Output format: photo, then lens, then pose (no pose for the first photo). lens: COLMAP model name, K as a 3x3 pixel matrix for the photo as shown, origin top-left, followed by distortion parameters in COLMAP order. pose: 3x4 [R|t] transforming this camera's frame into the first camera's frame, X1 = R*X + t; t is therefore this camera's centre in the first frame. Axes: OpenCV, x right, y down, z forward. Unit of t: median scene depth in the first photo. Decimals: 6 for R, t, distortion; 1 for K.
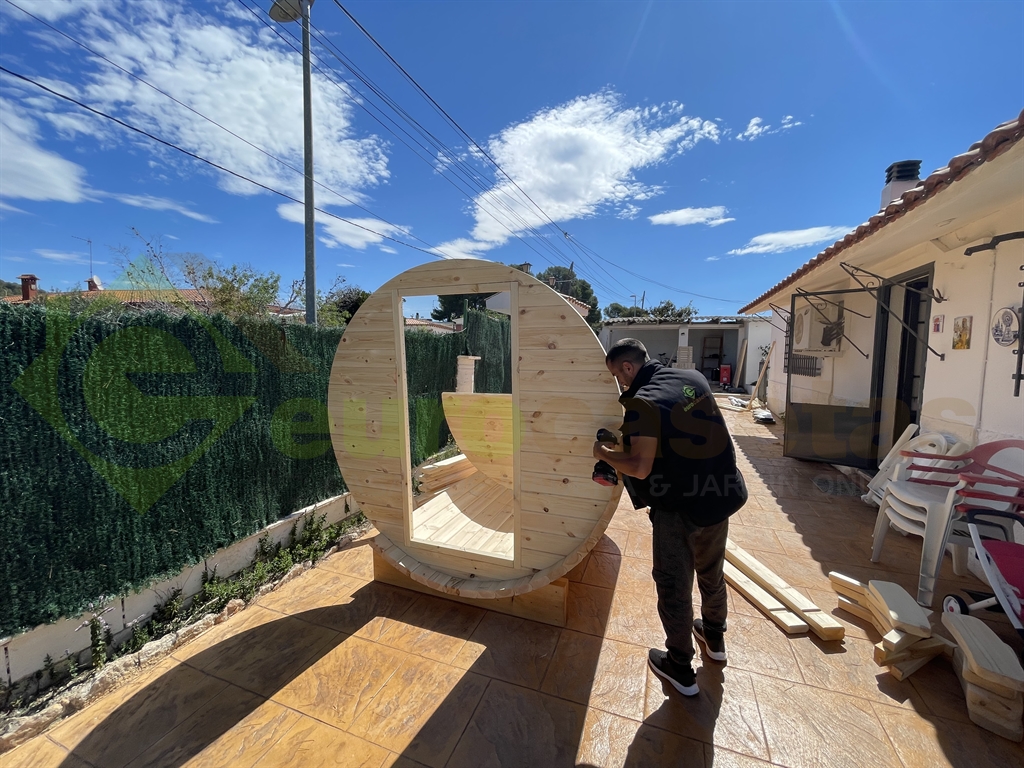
lens RADIAL K [[408.7, 0, 512.0], [0, 408.7, 384.0], [0, 0, 1]] dist [-0.000963, -0.000489]
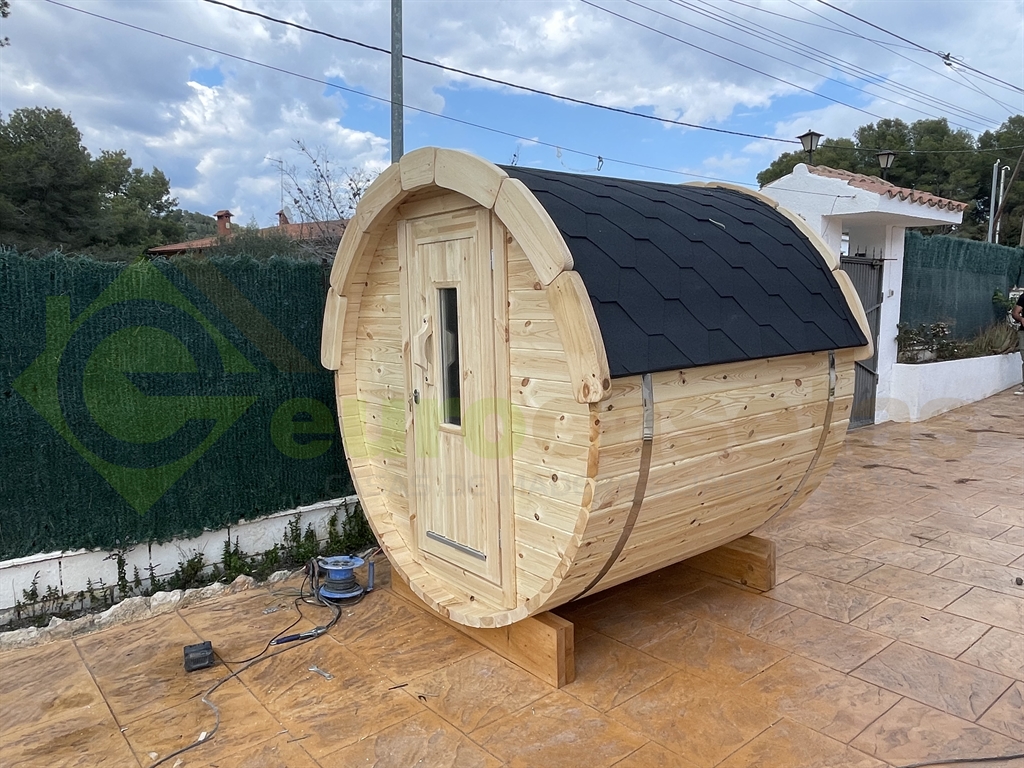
lens RADIAL K [[717.7, 0, 512.0], [0, 717.7, 384.0], [0, 0, 1]] dist [0.065434, -0.138555]
pose [[0.878912, 0.046760, -0.474686, 0.520848], [-0.030598, 0.998661, 0.041721, 0.020836], [0.476001, -0.022145, 0.879166, -0.100506]]
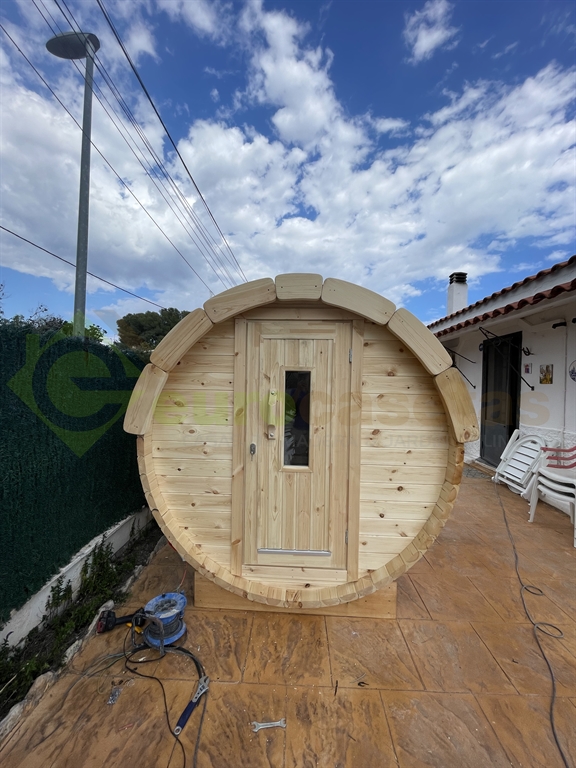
lens RADIAL K [[306.5, 0, 288.0], [0, 306.5, 384.0], [0, 0, 1]] dist [-0.000963, -0.000489]
pose [[0.944107, 0.019315, 0.329073, -0.377998], [0.002811, 0.997774, -0.066628, -0.004127], [-0.329628, 0.063829, 0.941951, 0.205256]]
